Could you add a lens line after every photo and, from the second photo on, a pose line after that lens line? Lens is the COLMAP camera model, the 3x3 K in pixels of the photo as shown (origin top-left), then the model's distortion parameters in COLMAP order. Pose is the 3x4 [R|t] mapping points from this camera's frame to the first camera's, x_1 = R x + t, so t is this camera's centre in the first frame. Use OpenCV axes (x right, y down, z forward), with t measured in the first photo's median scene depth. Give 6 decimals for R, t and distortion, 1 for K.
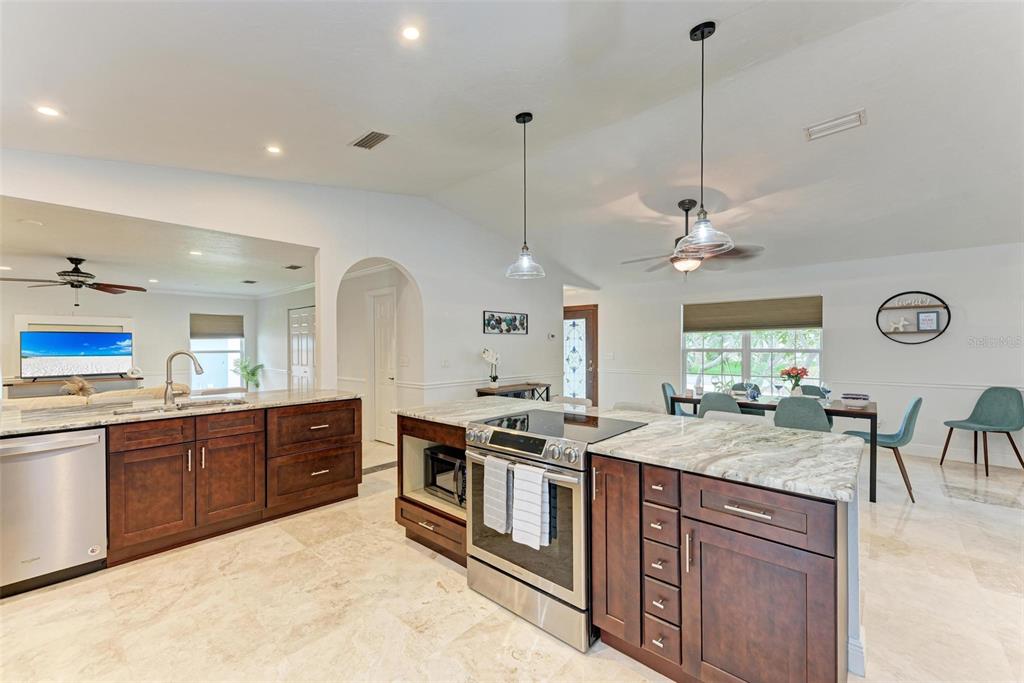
lens RADIAL K [[409.7, 0, 506.6], [0, 409.7, 351.6], [0, 0, 1]] dist [0.017524, -0.002339]
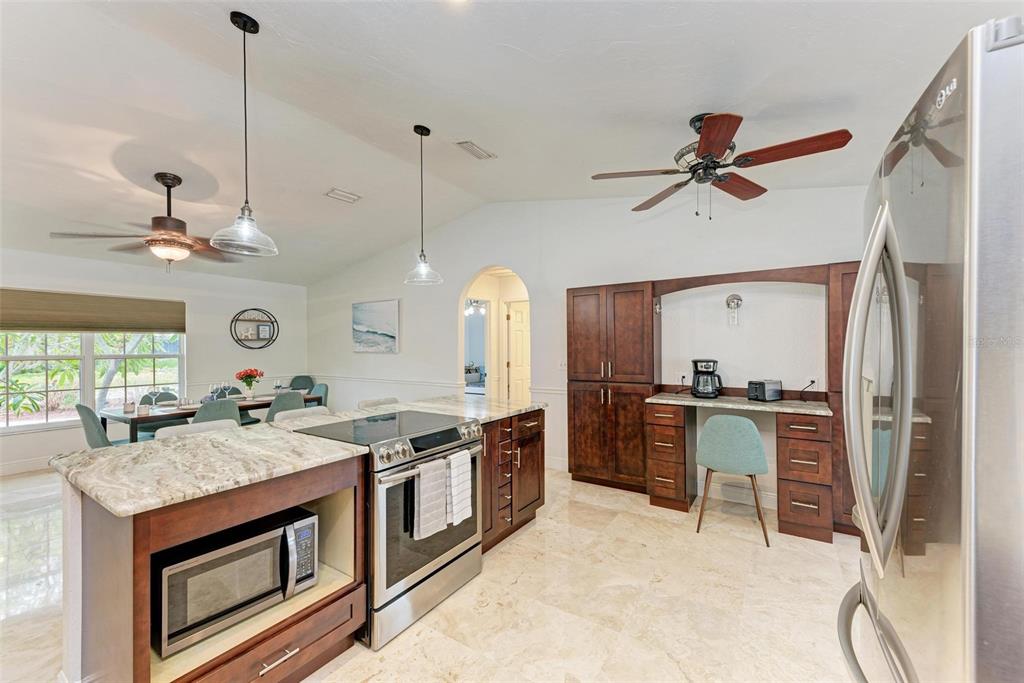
lens RADIAL K [[409.7, 0, 515.5], [0, 409.7, 349.5], [0, 0, 1]] dist [0.017524, -0.002339]
pose [[-0.151235, -0.001065, 0.988497, -0.380281], [0.021573, 0.999758, 0.004378, -0.003869], [-0.988262, 0.021987, -0.151175, 0.347297]]
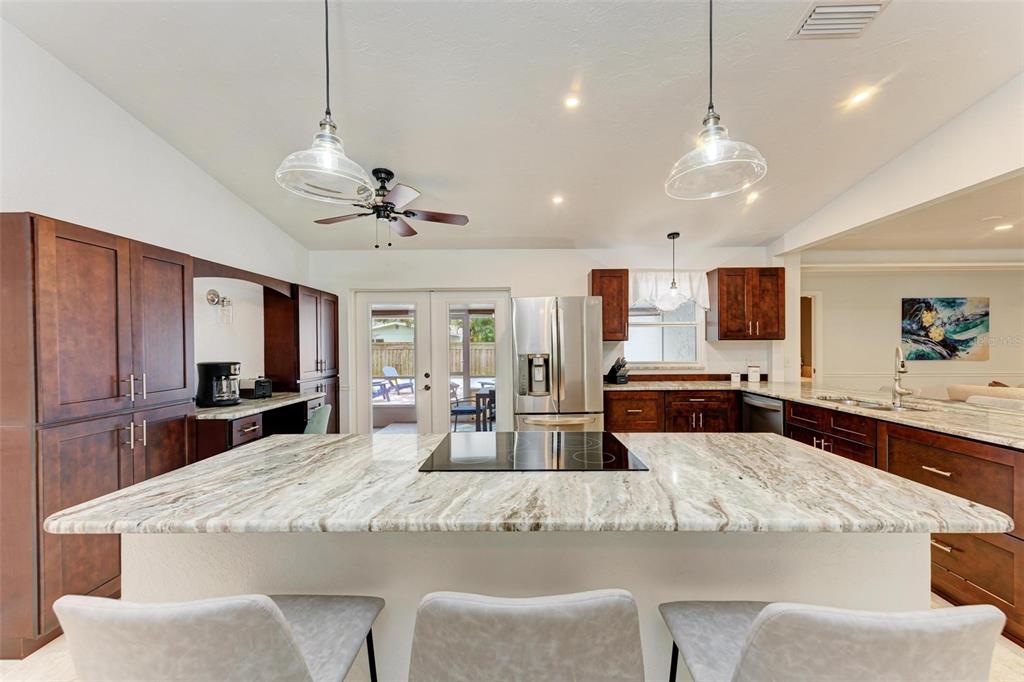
lens RADIAL K [[409.7, 0, 517.3], [0, 409.7, 346.7], [0, 0, 1]] dist [0.017524, -0.002339]
pose [[-0.748934, 0.013096, -0.662515, 0.259915], [0.000611, 0.999818, 0.019073, -0.010148], [0.662644, 0.013880, -0.748806, 0.632859]]
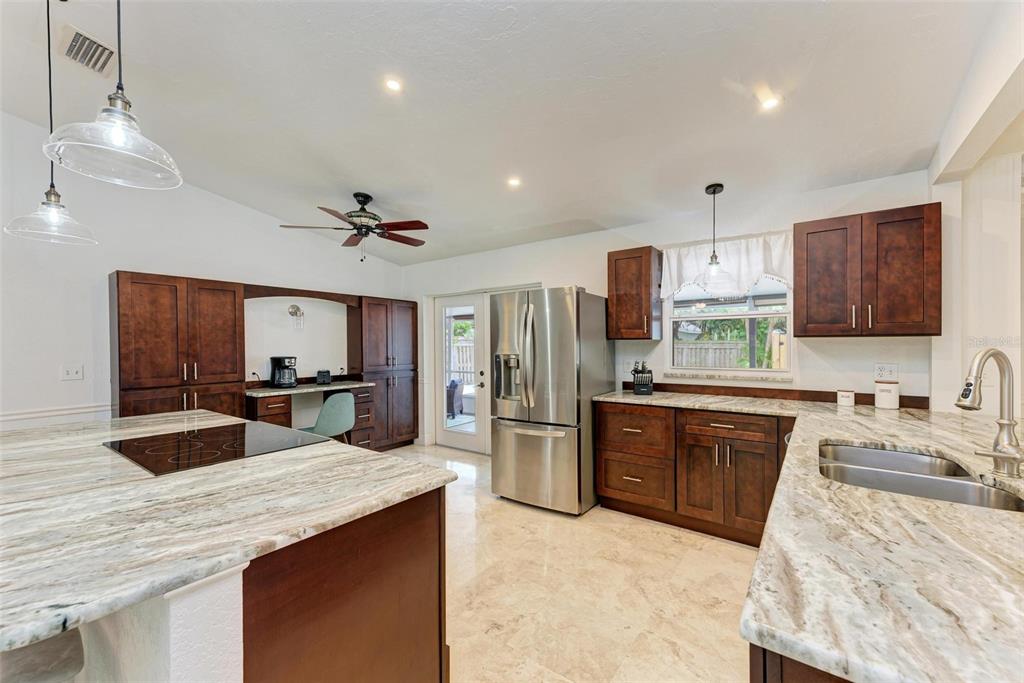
lens RADIAL K [[409.7, 0, 516.4], [0, 409.7, 347.5], [0, 0, 1]] dist [0.017524, -0.002339]
pose [[-0.994948, 0.011791, -0.099692, -0.156390], [0.009565, 0.999695, 0.022773, -0.009837], [0.099930, 0.021705, -0.994758, 0.765578]]
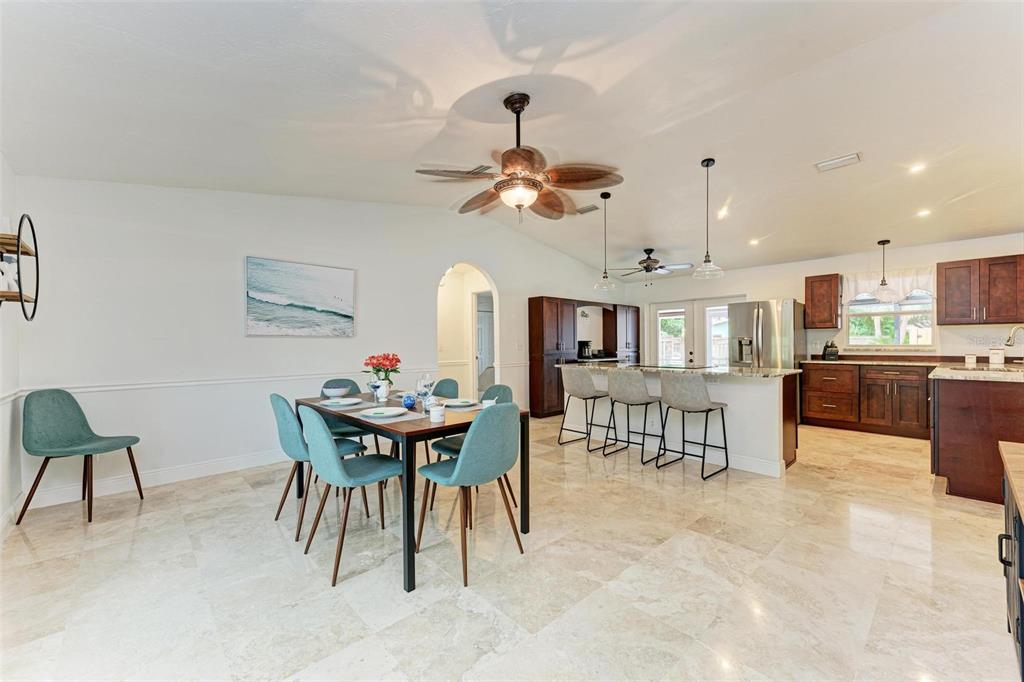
lens RADIAL K [[409.7, 0, 516.5], [0, 409.7, 344.7], [0, 0, 1]] dist [0.017524, -0.002339]
pose [[-0.996802, 0.010782, 0.079183, 0.307699], [0.012176, 0.999779, 0.017144, 0.007645], [-0.078981, 0.018053, -0.996713, 1.287123]]
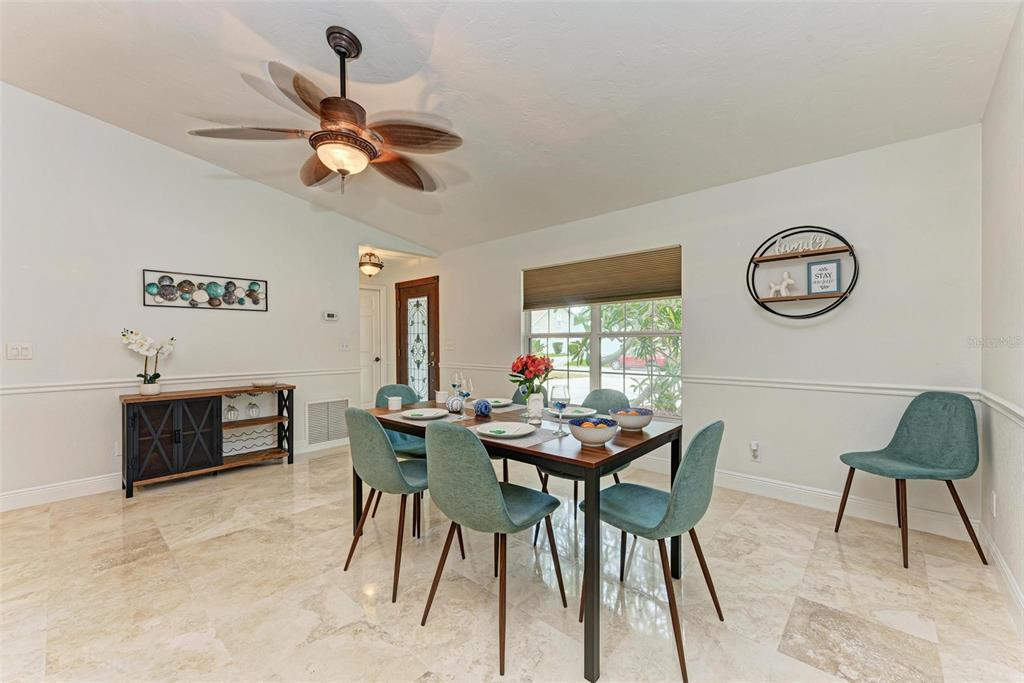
lens RADIAL K [[409.7, 0, 519.7], [0, 409.7, 347.2], [0, 0, 1]] dist [0.017524, -0.002339]
pose [[0.999984, -0.001732, 0.005292, 0.512897], [0.001740, 0.999997, -0.001464, 0.020358], [-0.005289, 0.001474, 0.999985, 0.373872]]
